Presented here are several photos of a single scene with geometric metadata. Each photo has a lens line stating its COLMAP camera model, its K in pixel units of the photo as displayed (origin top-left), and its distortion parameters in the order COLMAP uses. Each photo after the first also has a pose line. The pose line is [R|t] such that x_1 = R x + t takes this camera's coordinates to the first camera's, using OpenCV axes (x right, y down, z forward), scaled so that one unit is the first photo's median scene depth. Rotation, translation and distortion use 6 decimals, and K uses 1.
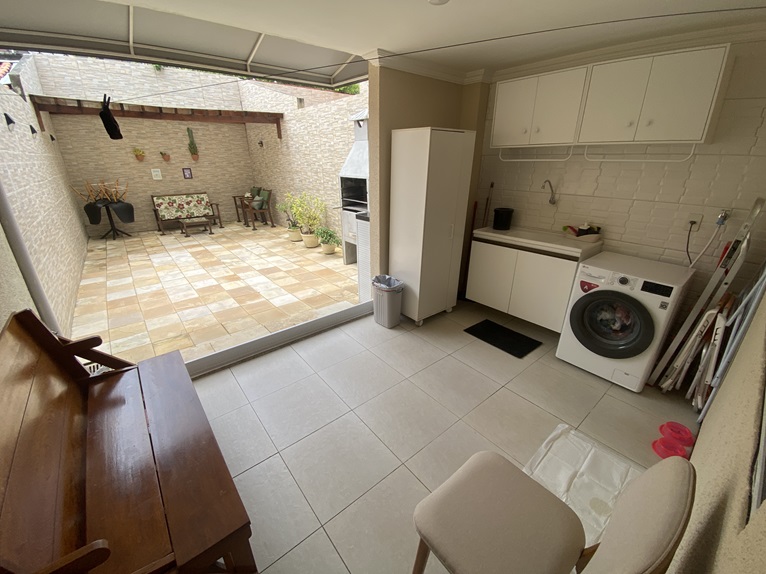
lens RADIAL K [[311.5, 0, 383.0], [0, 311.5, 287.0], [0, 0, 1]] dist [0.025006, -0.022014]
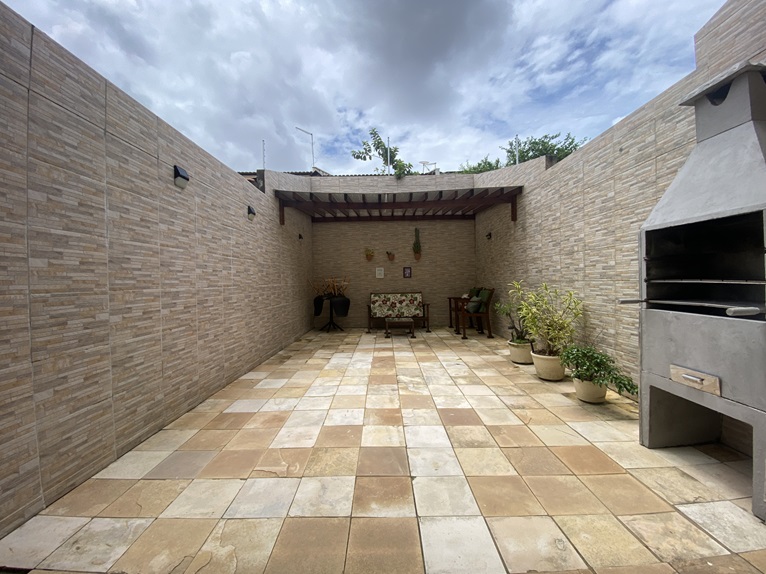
lens RADIAL K [[311.5, 0, 383.0], [0, 311.5, 287.0], [0, 0, 1]] dist [0.025006, -0.022014]
pose [[0.767039, 0.000917, -0.641600, -0.106392], [-0.227066, 0.935668, -0.270123, -0.068411], [0.600076, 0.352881, 0.717902, 0.394752]]
